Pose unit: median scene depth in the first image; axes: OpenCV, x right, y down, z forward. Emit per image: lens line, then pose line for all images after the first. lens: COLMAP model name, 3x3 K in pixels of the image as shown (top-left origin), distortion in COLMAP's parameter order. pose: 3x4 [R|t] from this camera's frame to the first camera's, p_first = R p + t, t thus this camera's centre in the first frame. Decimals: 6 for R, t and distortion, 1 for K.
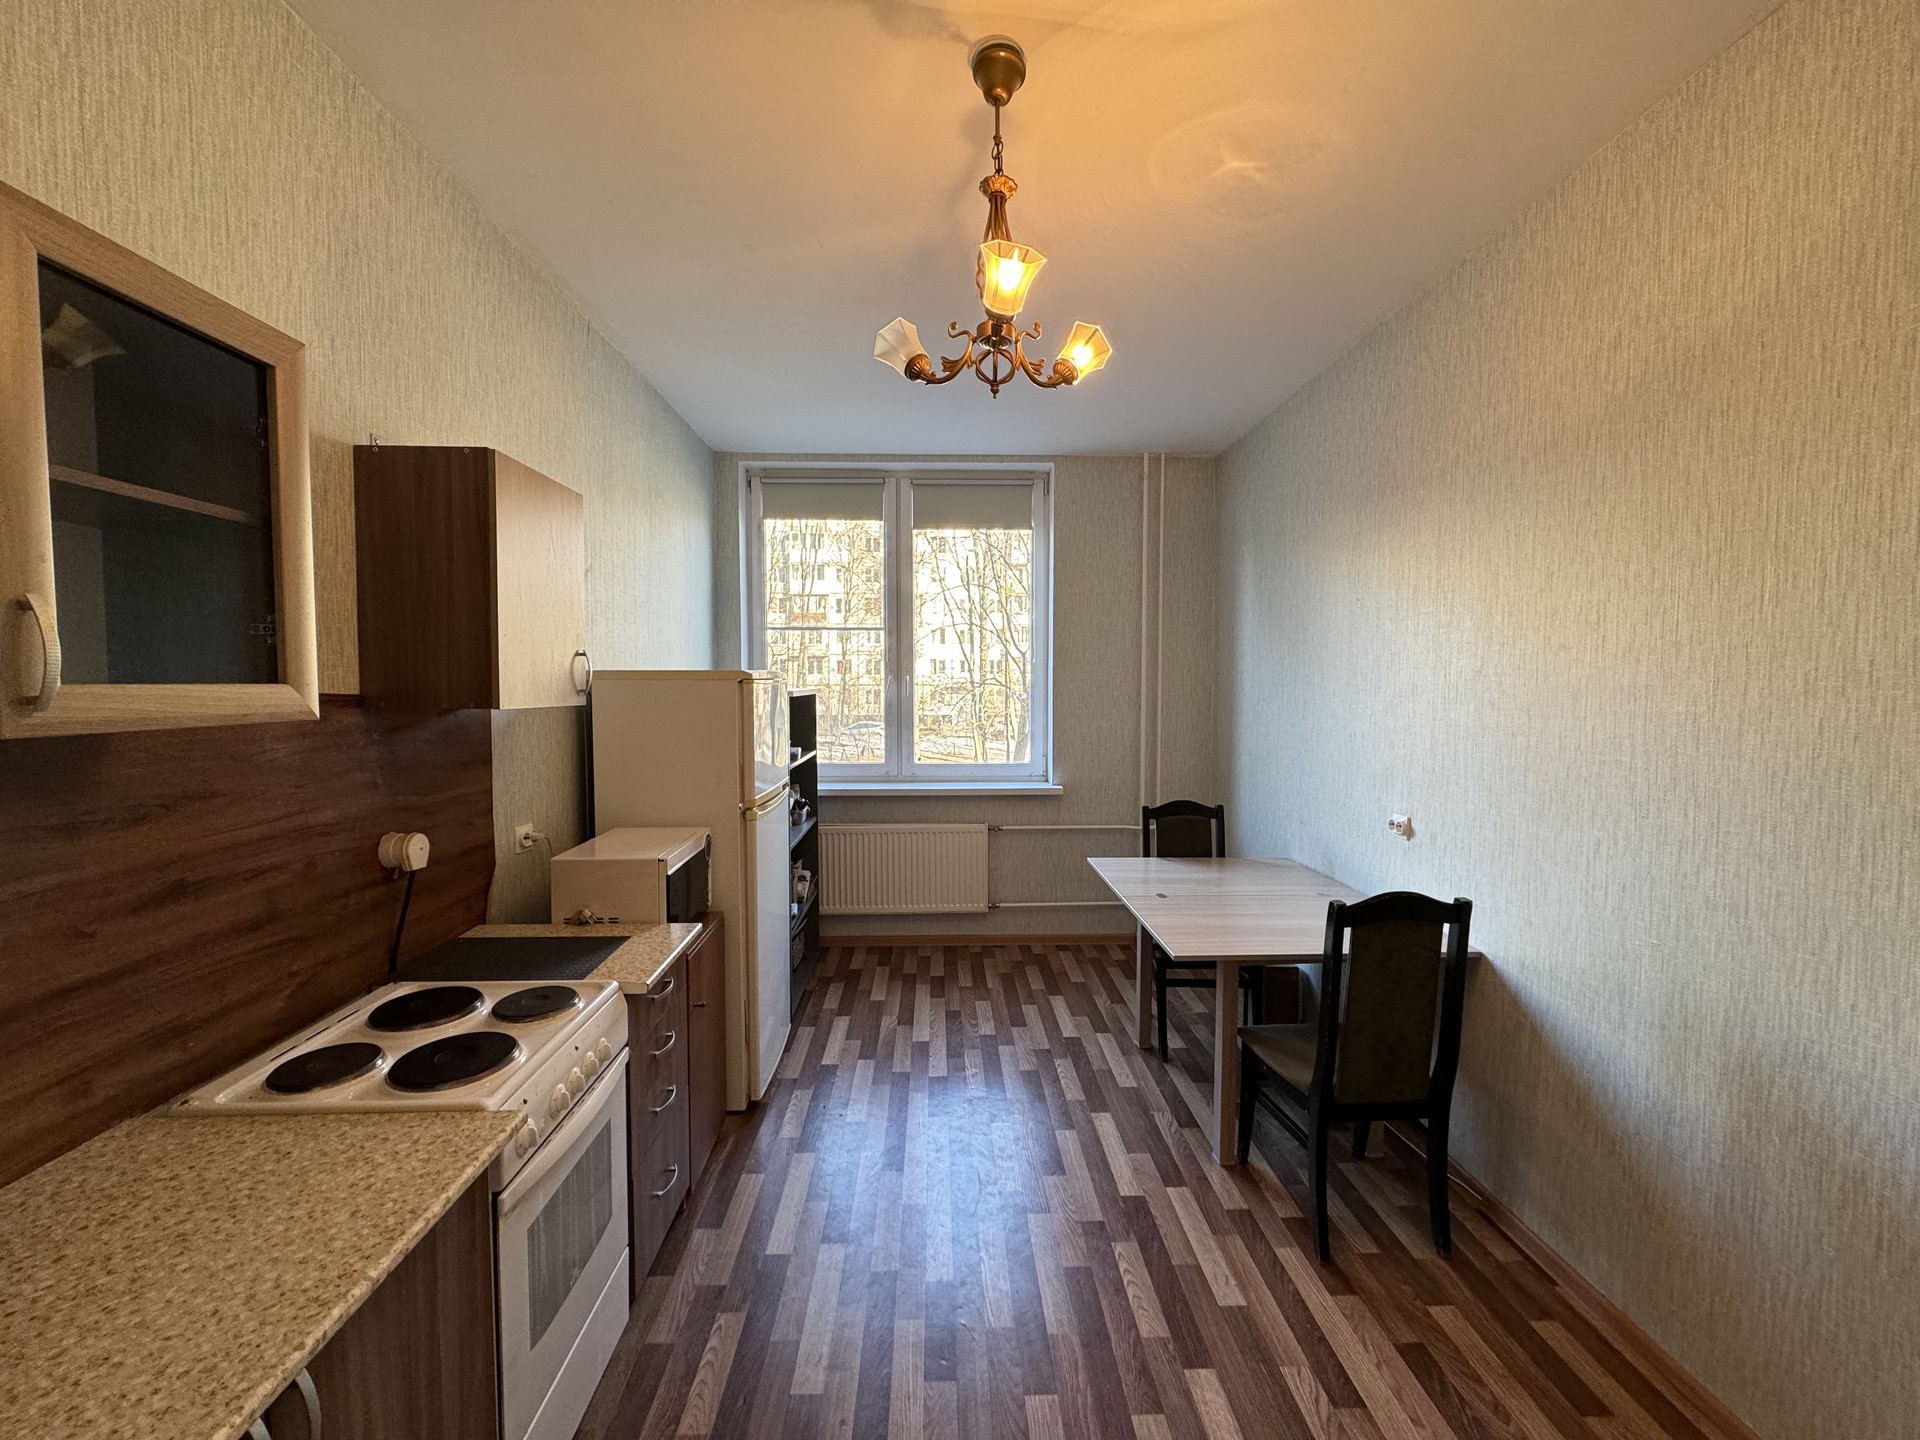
lens RADIAL K [[761.5, 0, 957.1], [0, 761.5, 718.4], [0, 0, 1]] dist [-0.000486, 0.000168]
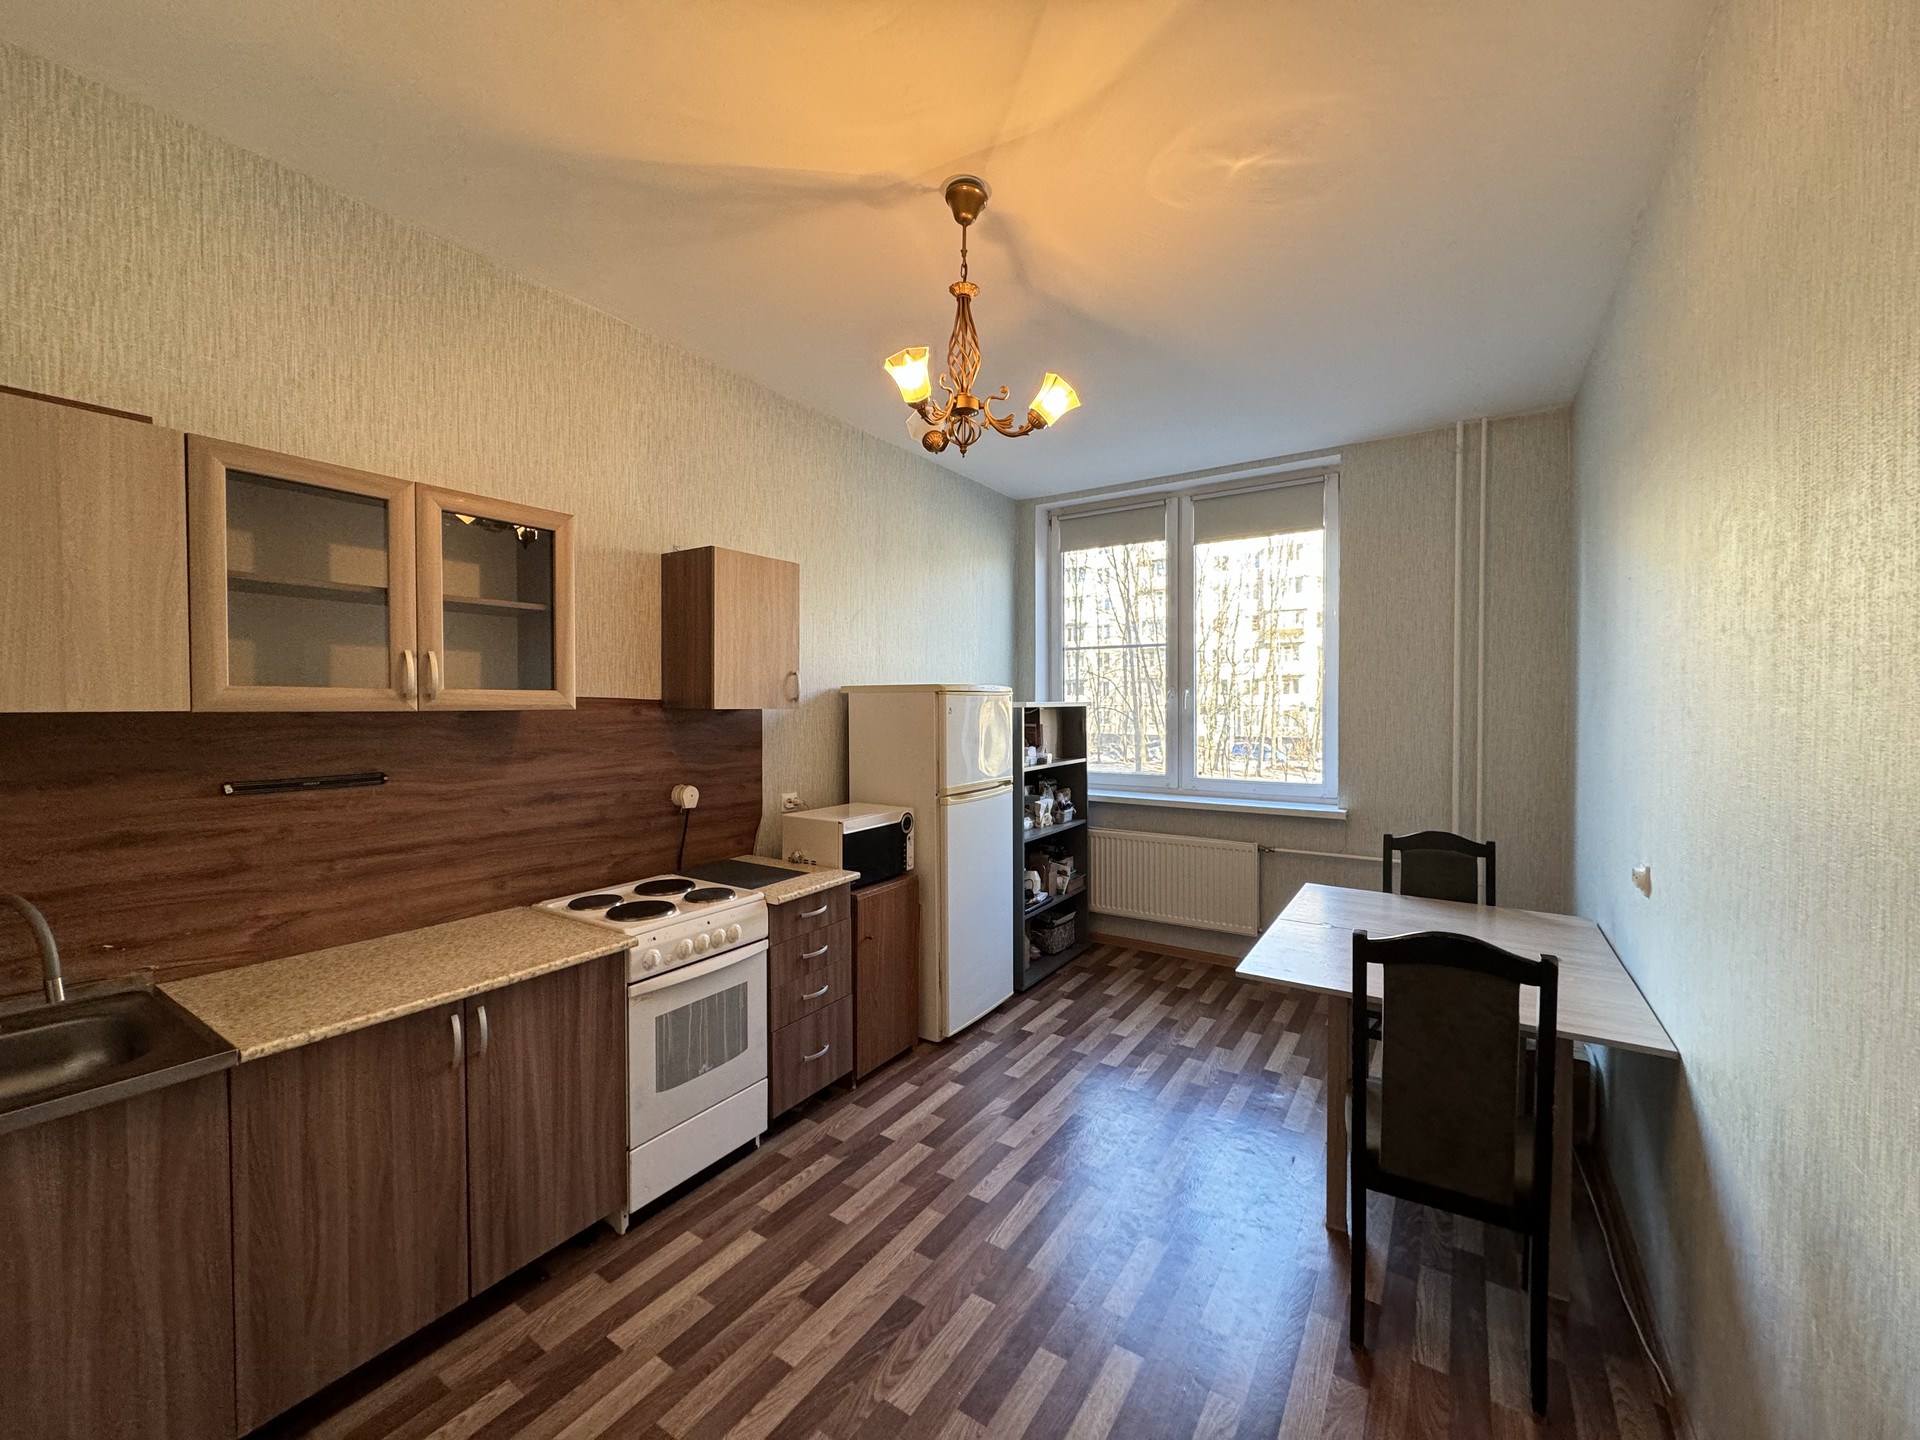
lens RADIAL K [[761.5, 0, 957.1], [0, 761.5, 718.4], [0, 0, 1]] dist [-0.000486, 0.000168]
pose [[0.816721, 0.009291, -0.576958, 0.566990], [-0.025242, 0.999488, -0.019637, 0.020386], [0.576480, 0.030601, 0.816538, -0.000713]]
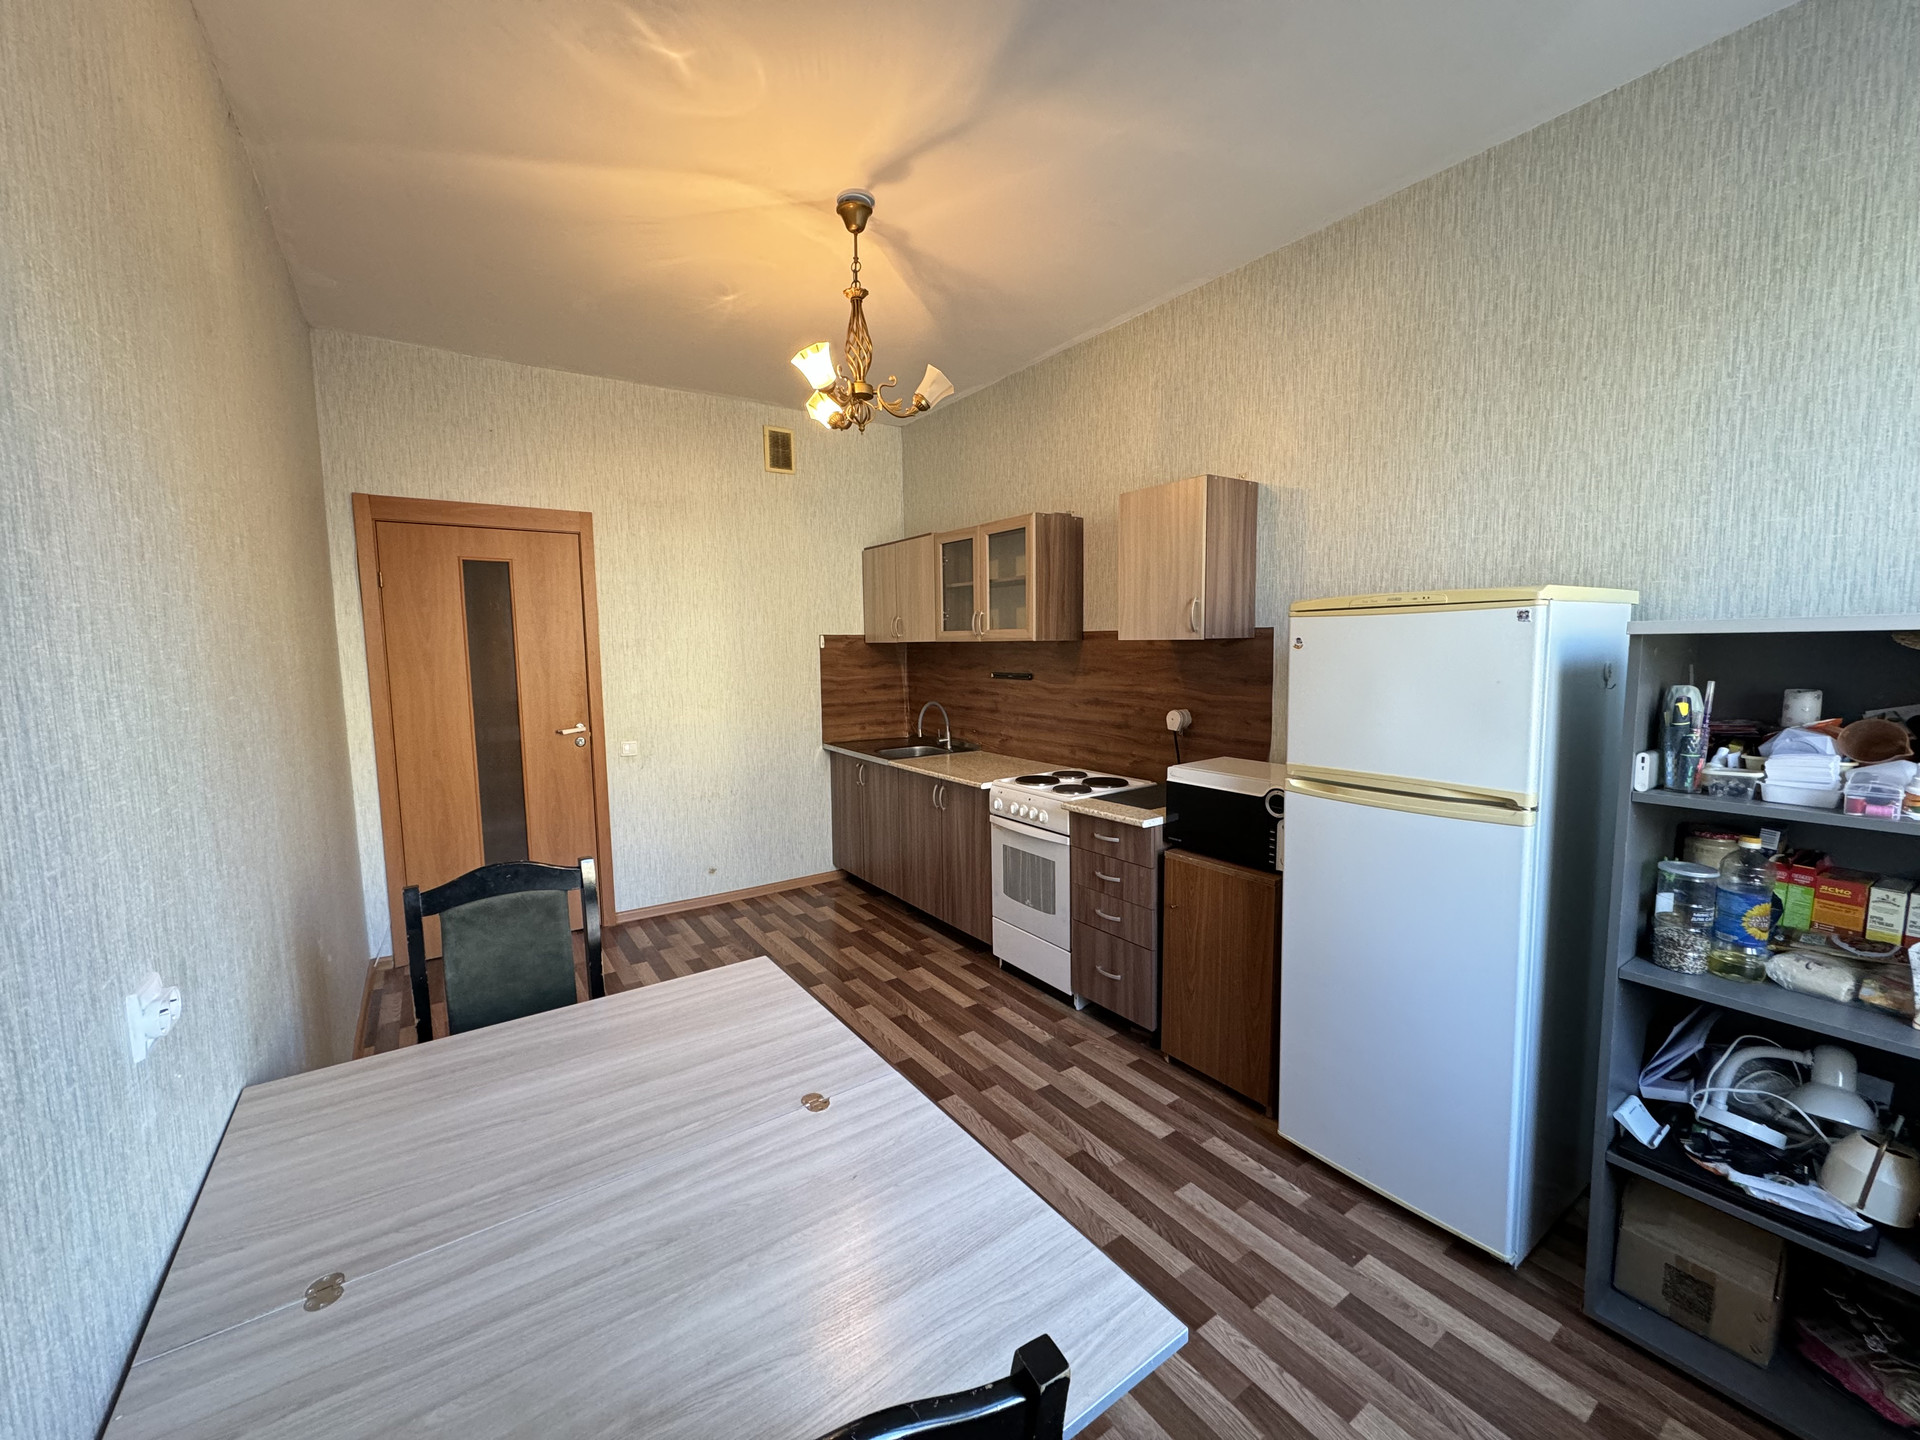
lens RADIAL K [[761.5, 0, 957.1], [0, 761.5, 718.4], [0, 0, 1]] dist [-0.000486, 0.000168]
pose [[-0.838138, 0.064964, -0.541576, 0.555253], [-0.013015, 0.990218, 0.138922, -0.057366], [0.545303, 0.123484, -0.829093, 1.809514]]
